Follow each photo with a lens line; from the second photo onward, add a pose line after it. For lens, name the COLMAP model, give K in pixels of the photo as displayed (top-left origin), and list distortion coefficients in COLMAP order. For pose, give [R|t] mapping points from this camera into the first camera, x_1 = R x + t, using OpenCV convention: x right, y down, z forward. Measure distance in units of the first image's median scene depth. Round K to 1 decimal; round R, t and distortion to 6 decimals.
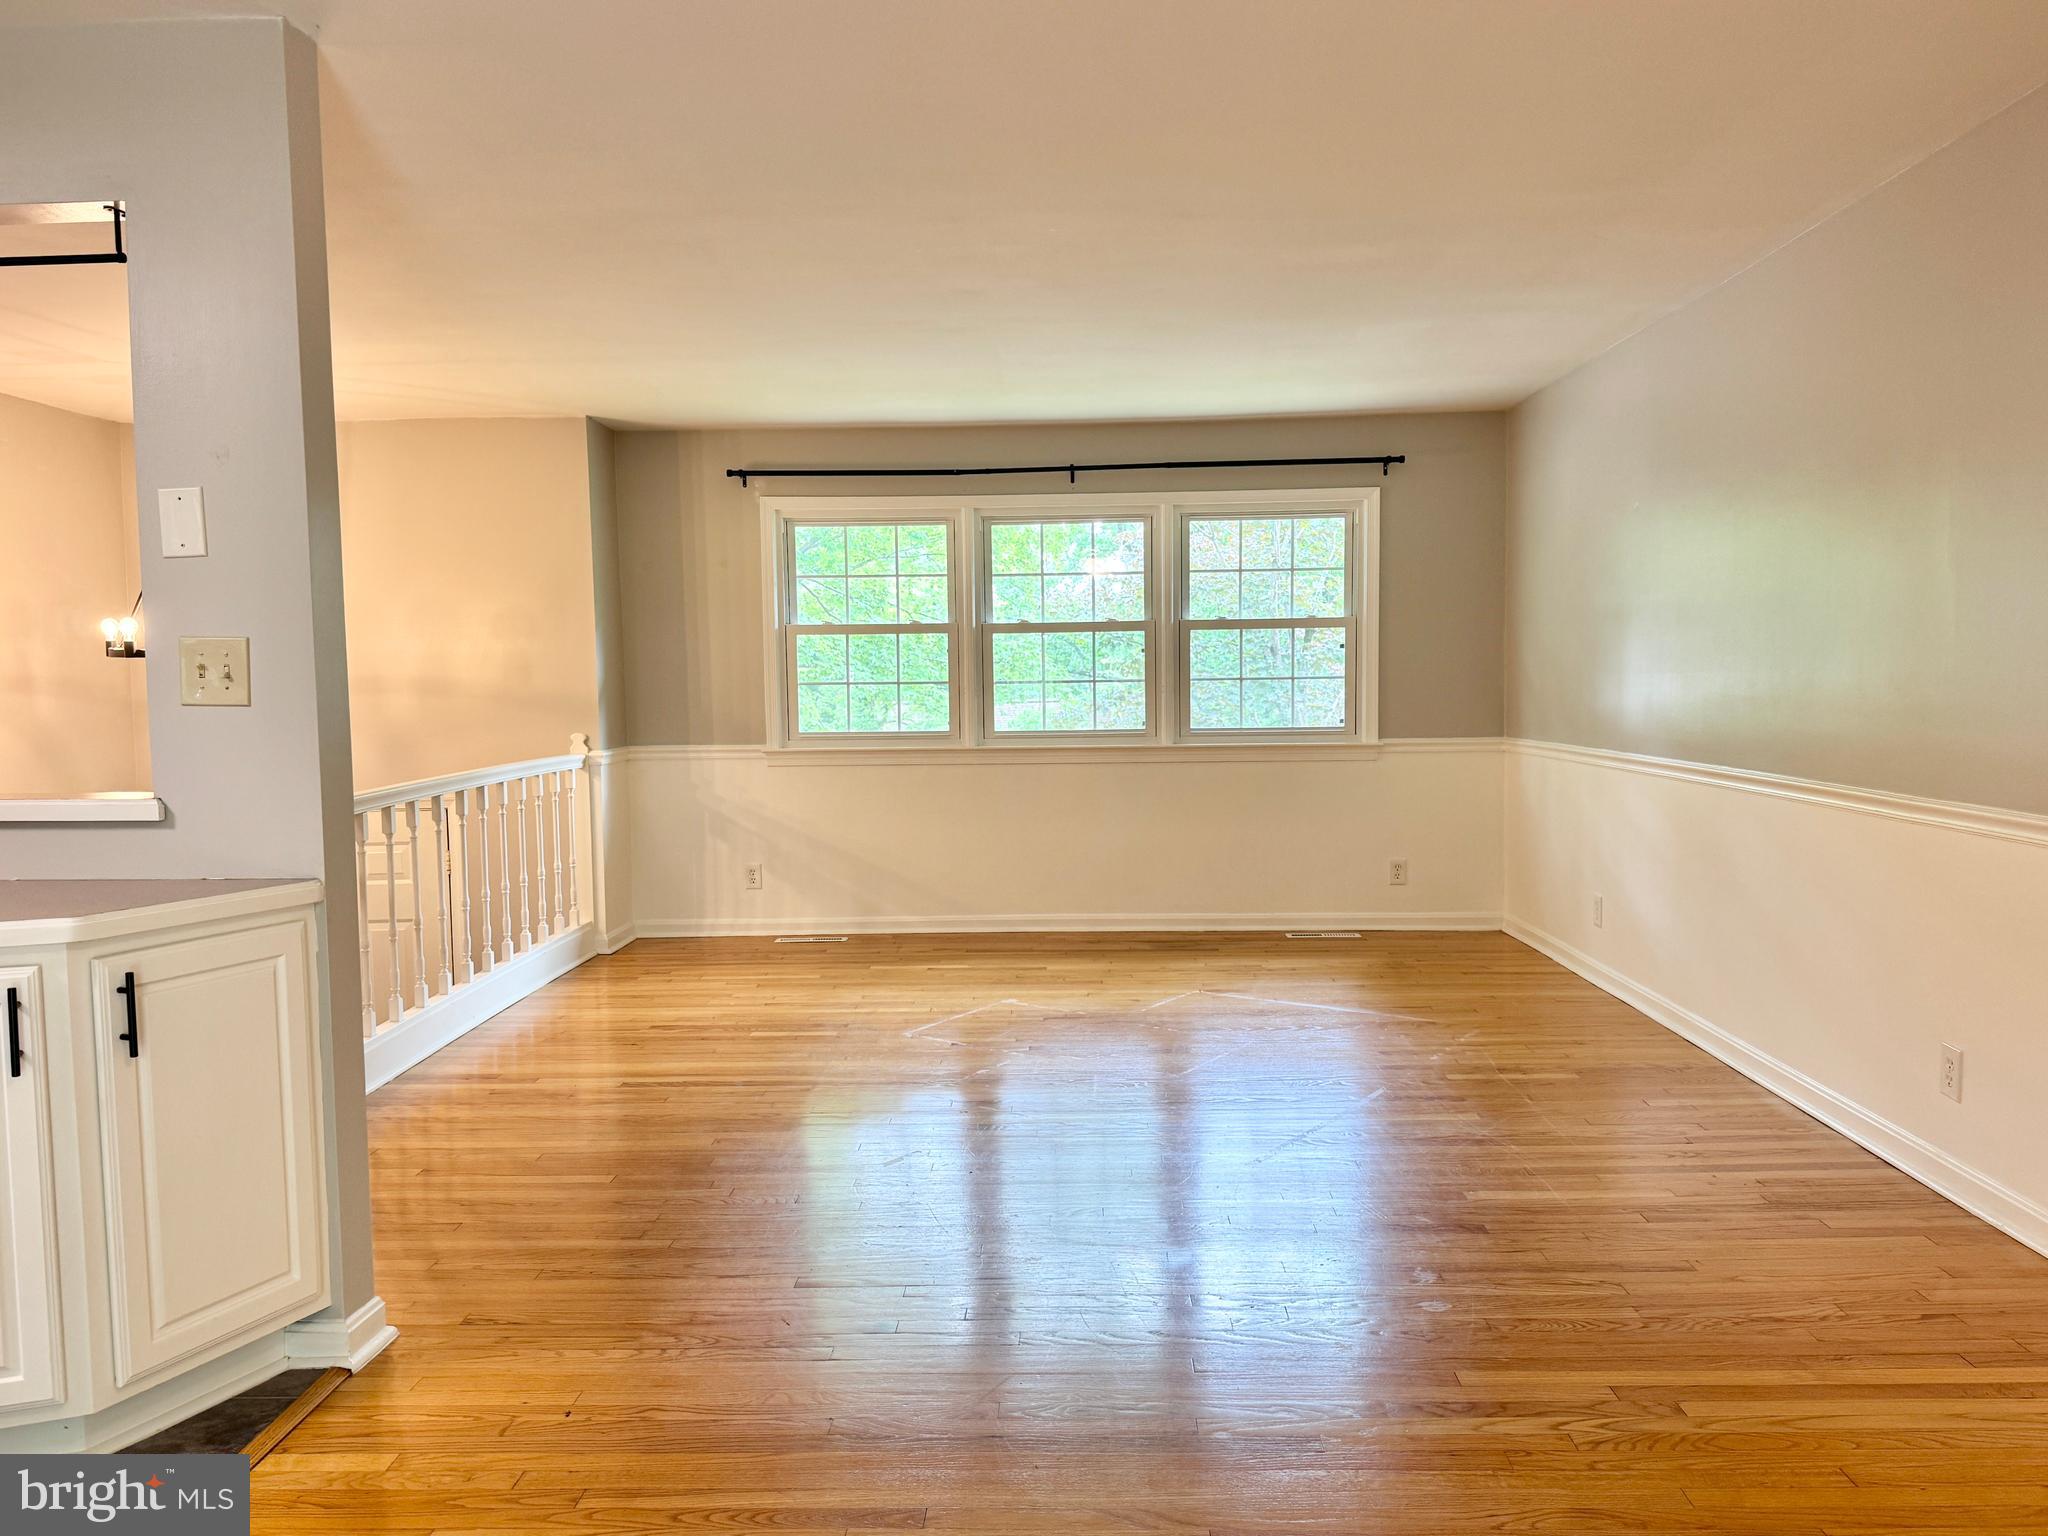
lens RADIAL K [[1537.2, 0, 1015.3], [0, 1537.2, 761.5], [0, 0, 1]] dist [0.143083, -0.188785]
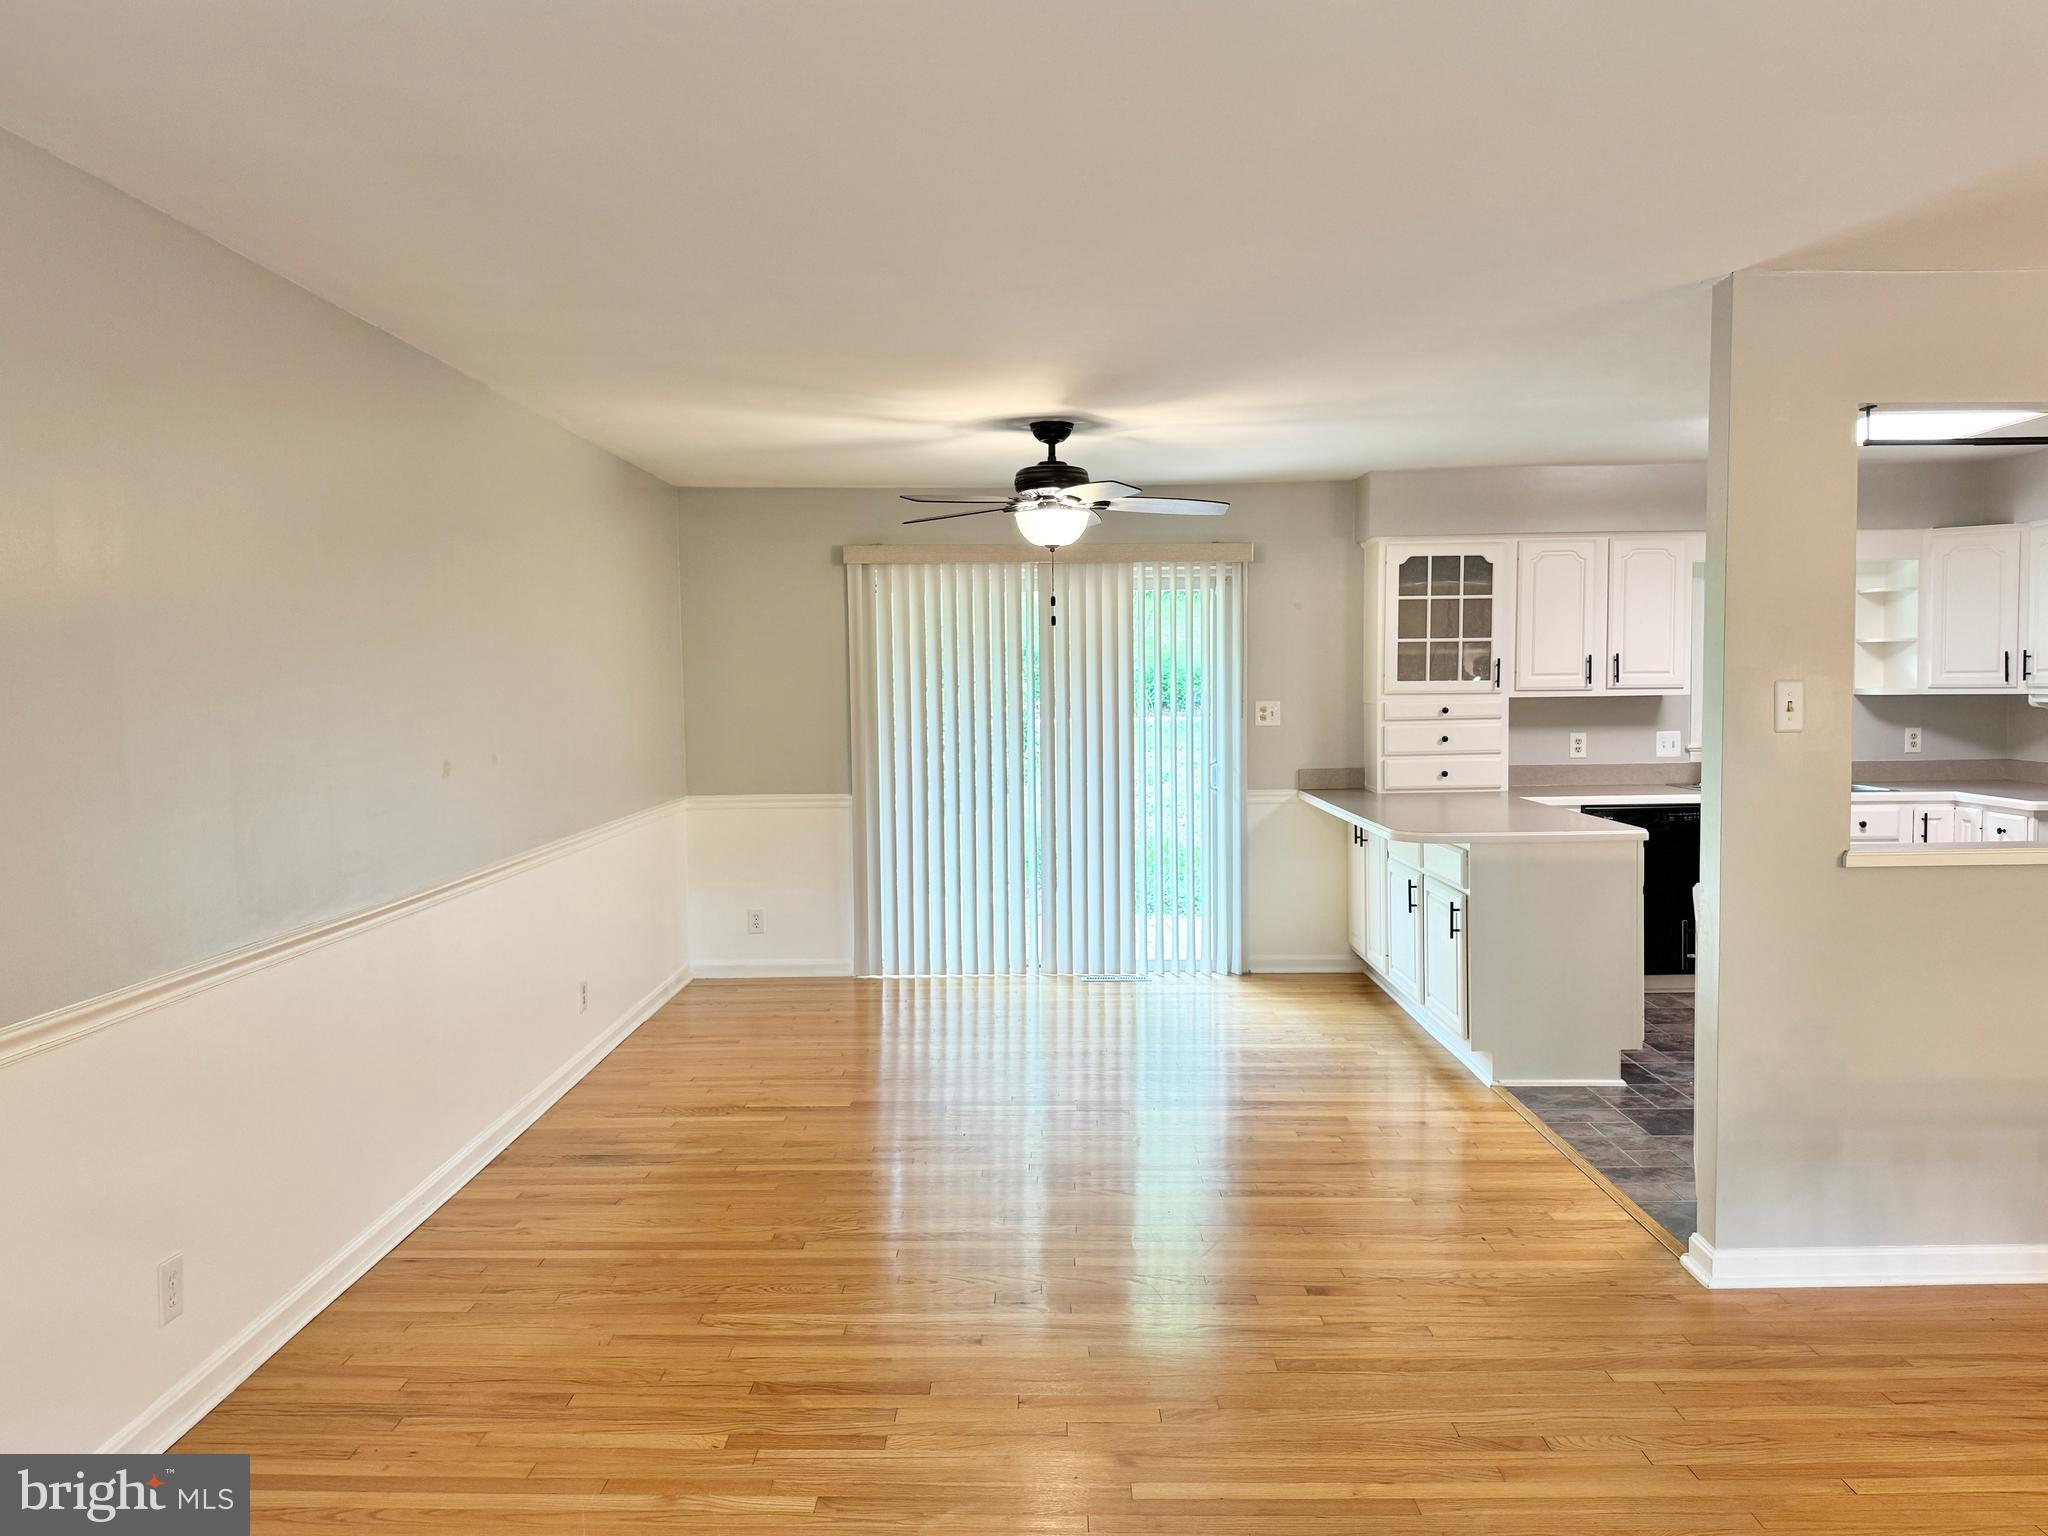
lens RADIAL K [[1517.2, 0, 1039.7], [0, 1517.2, 768.3], [0, 0, 1]] dist [0.097475, -0.142076]
pose [[-0.998904, 0.028576, -0.037060, 0.071328], [0.024212, 0.993269, 0.113275, -0.082313], [0.040048, 0.112253, -0.992872, 0.896479]]
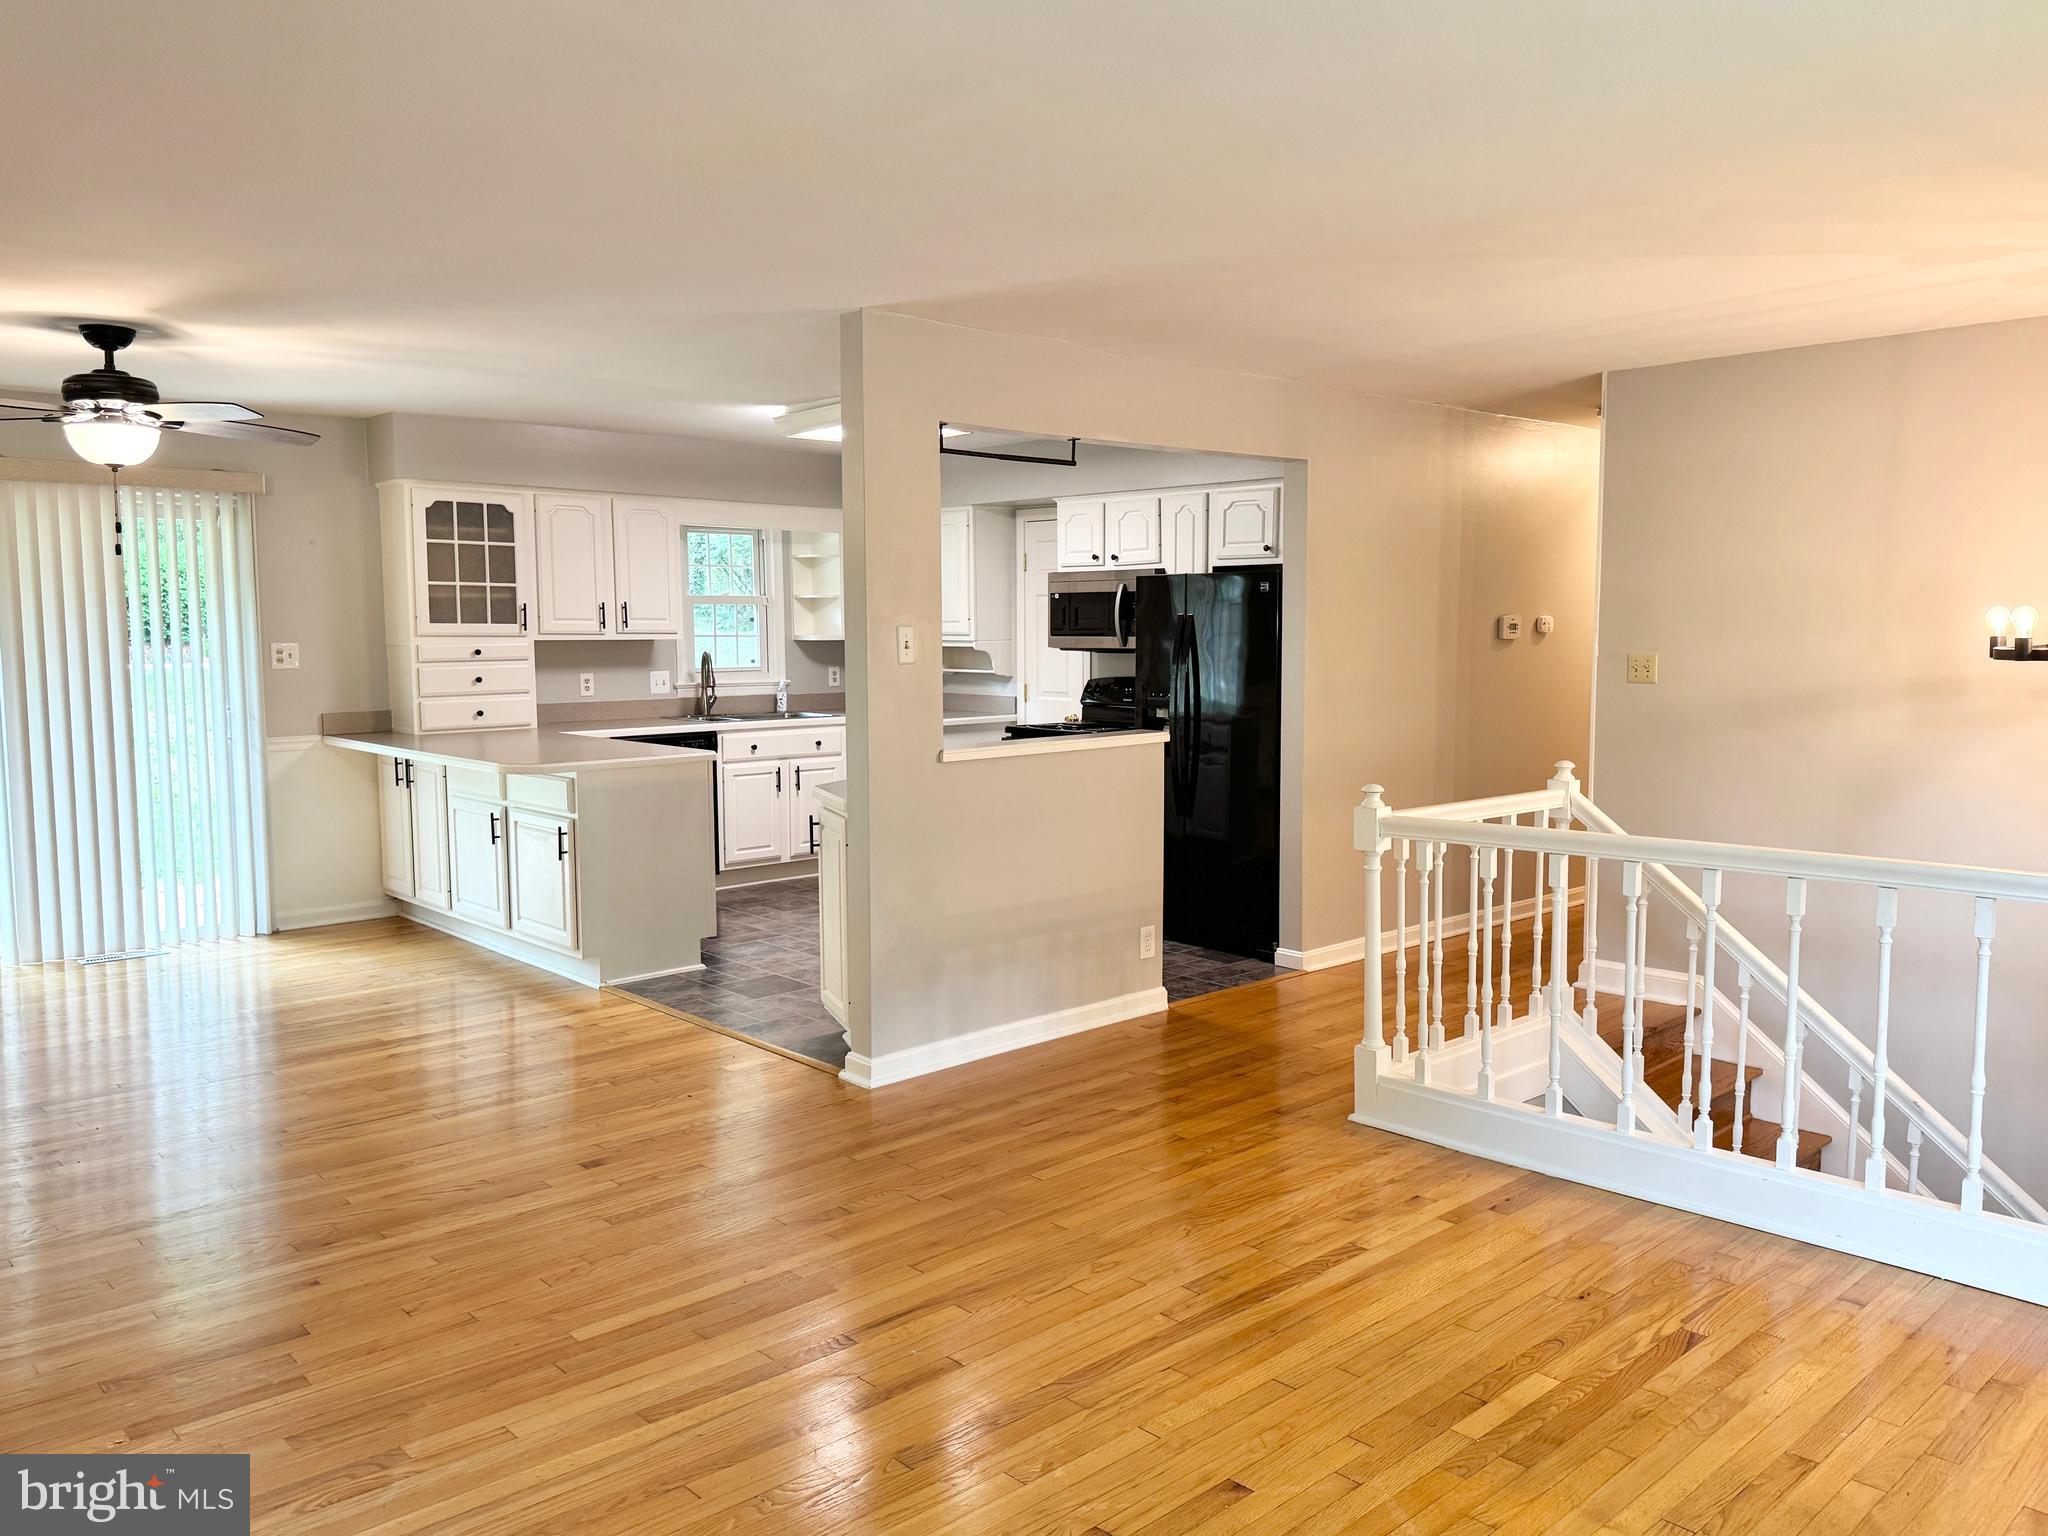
lens RADIAL K [[1517.2, 0, 1039.7], [0, 1517.2, 768.3], [0, 0, 1]] dist [0.097475, -0.142076]
pose [[-0.699183, 0.084774, -0.709899, 0.243220], [-0.027479, 0.989025, 0.145170, -0.084162], [0.714415, 0.121007, -0.689180, 0.910713]]
